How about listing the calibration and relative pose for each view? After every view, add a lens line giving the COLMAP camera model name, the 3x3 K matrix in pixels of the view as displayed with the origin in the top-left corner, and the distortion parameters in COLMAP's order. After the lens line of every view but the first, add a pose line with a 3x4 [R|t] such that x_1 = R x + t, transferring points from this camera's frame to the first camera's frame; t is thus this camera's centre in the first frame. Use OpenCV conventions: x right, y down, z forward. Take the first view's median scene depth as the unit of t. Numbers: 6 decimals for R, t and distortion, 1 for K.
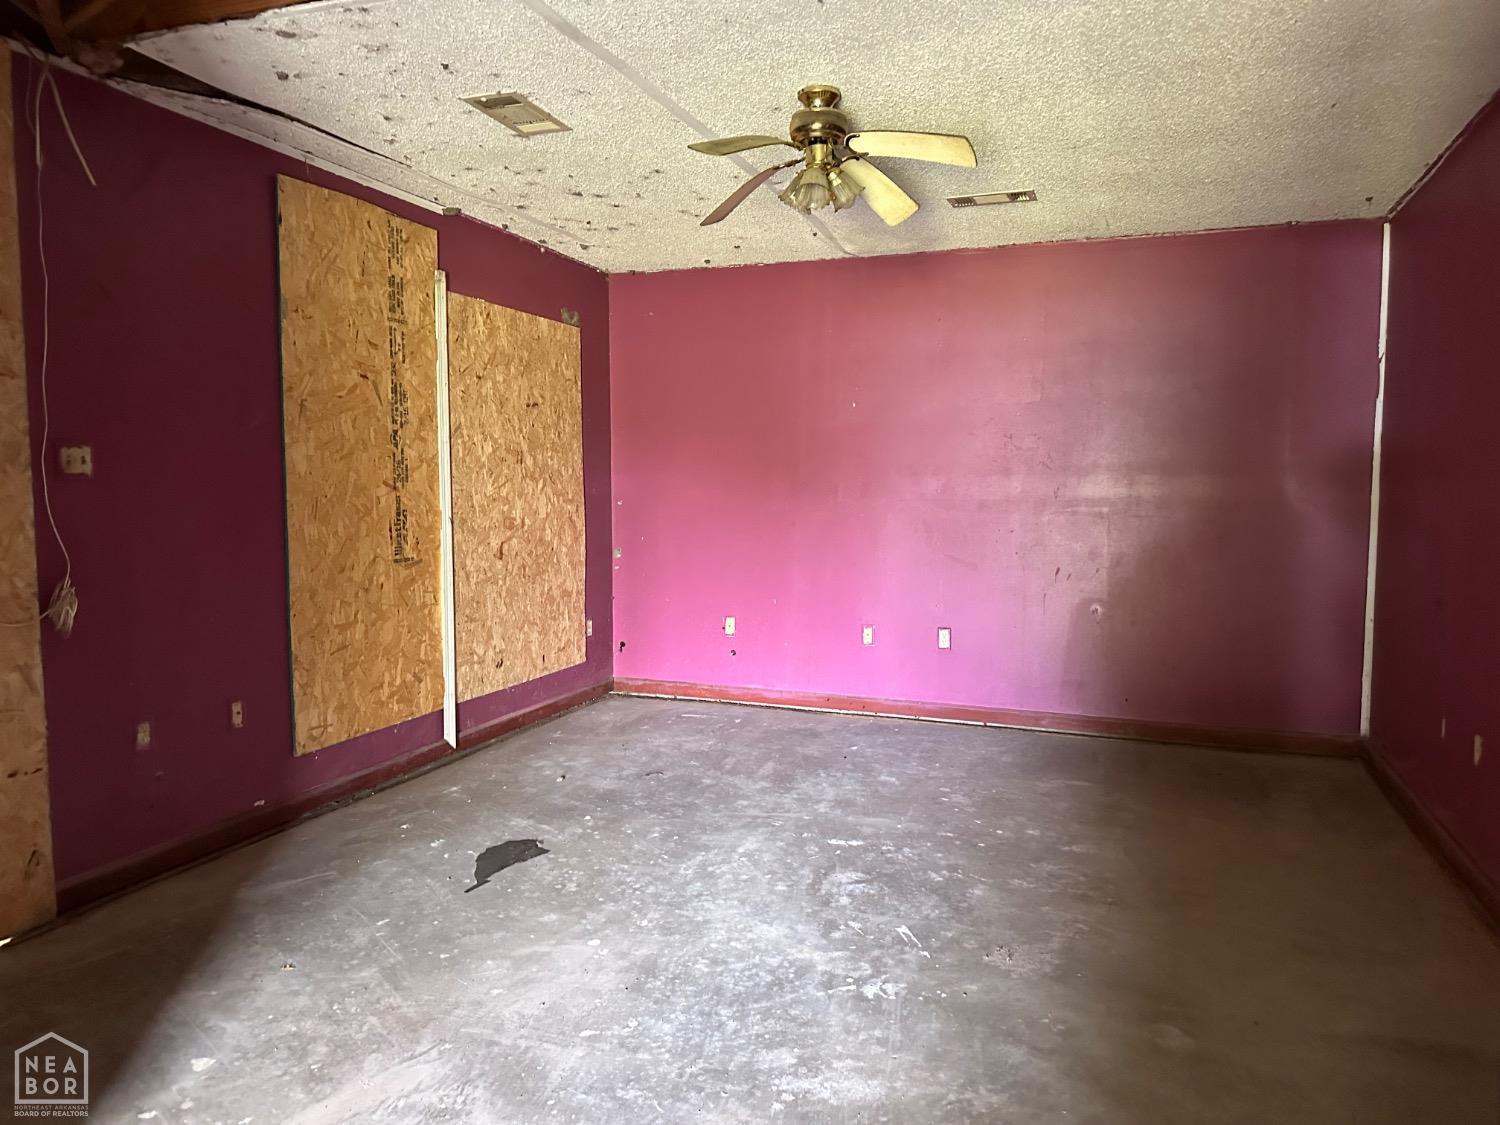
lens RADIAL K [[1039.3, 0, 750.0], [0, 1039.3, 562.5], [0, 0, 1]] dist [0.004250, -0.005488]
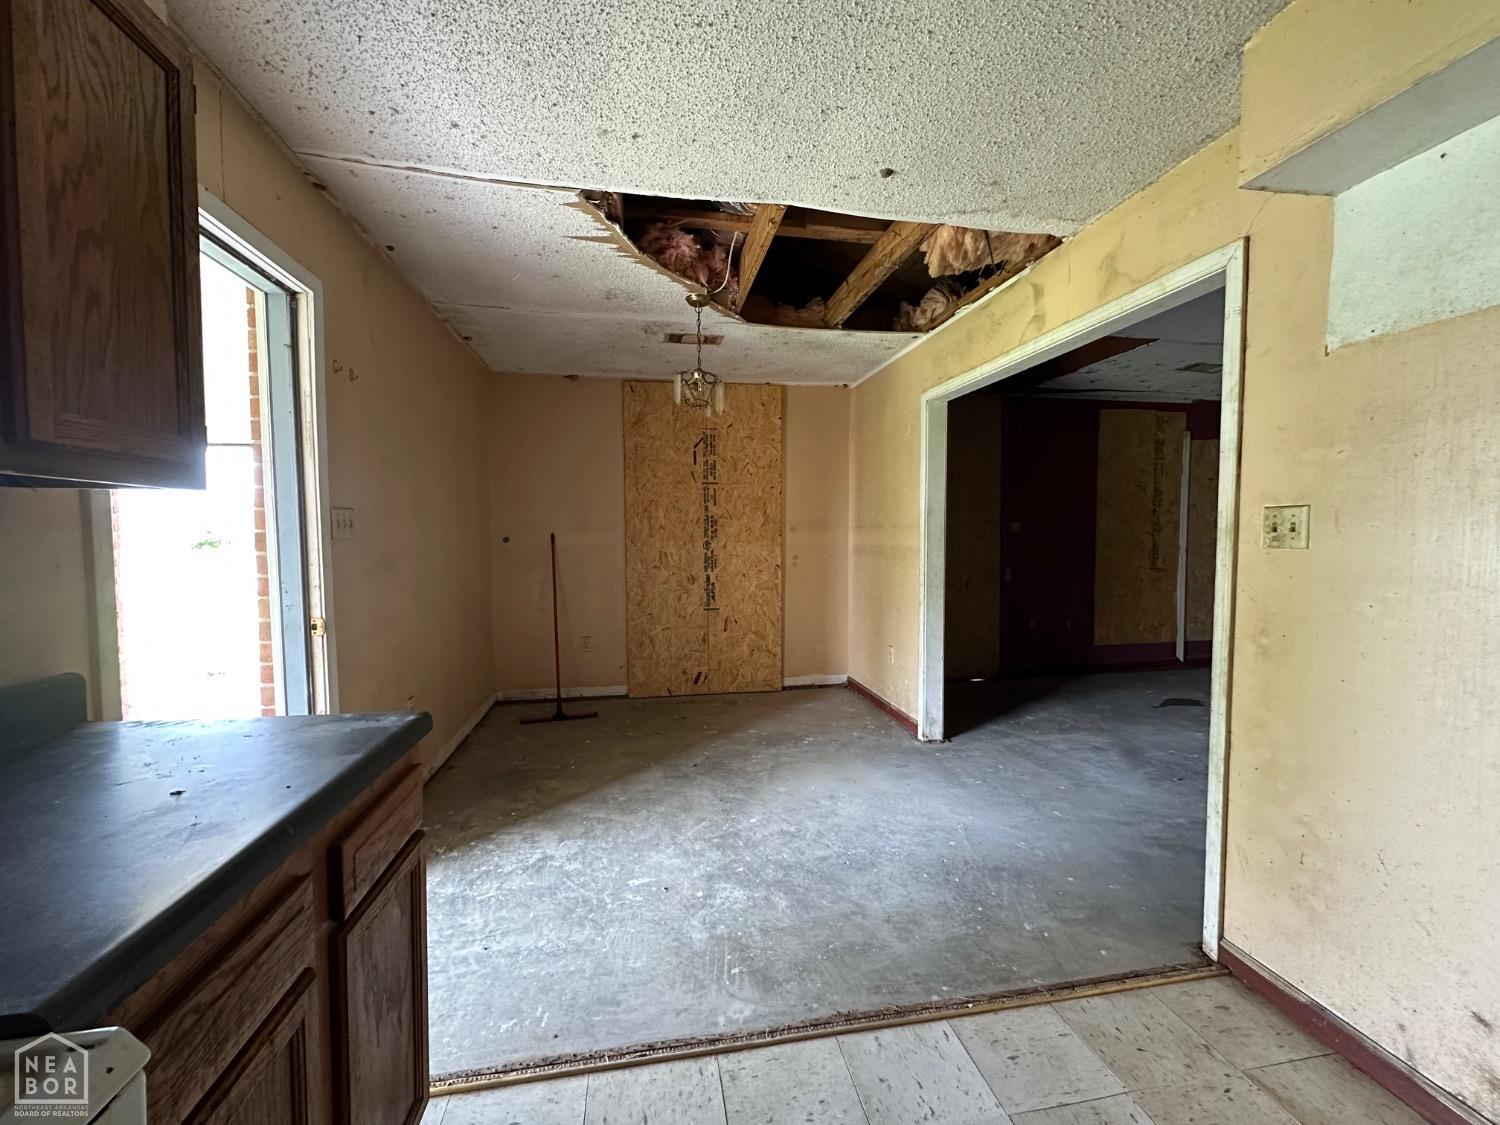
lens RADIAL K [[597.5, 0, 750.0], [0, 597.5, 562.5], [0, 0, 1]] dist [0.000414, 0.000018]
pose [[0.500636, 0.039116, -0.864773, 0.328940], [-0.058765, 0.998210, 0.011131, 0.021848], [0.863661, 0.045246, 0.502039, -0.367875]]
